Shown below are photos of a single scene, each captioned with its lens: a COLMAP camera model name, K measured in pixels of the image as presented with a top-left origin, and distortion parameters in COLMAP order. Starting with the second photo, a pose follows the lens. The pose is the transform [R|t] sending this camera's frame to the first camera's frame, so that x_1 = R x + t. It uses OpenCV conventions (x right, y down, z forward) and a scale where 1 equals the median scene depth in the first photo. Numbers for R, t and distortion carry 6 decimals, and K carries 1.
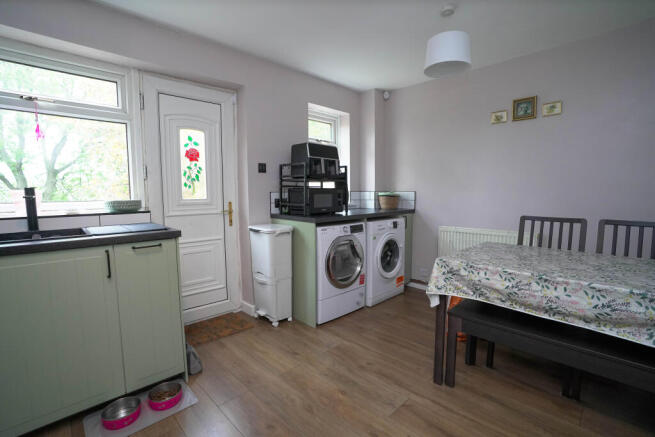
lens RADIAL K [[307.1, 0, 327.5], [0, 307.1, 218.5], [0, 0, 1]] dist [-0.002329, -0.000120]
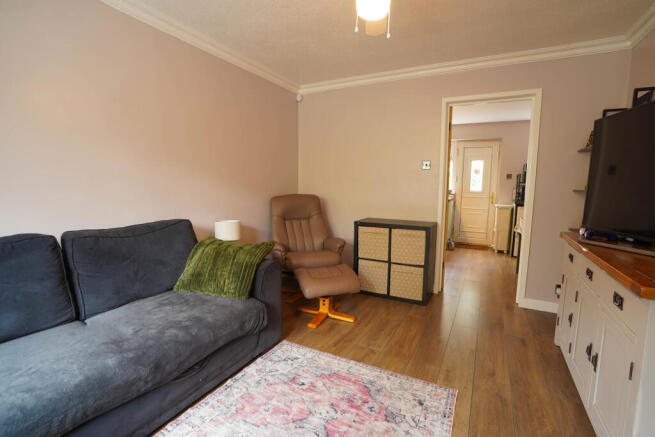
lens RADIAL K [[307.1, 0, 327.5], [0, 307.1, 218.5], [0, 0, 1]] dist [-0.002329, -0.000120]
pose [[0.311557, 0.111629, -0.943648, 1.402664], [-0.108165, 0.990787, 0.081493, 0.076043], [0.944051, 0.076680, 0.320761, -0.762263]]
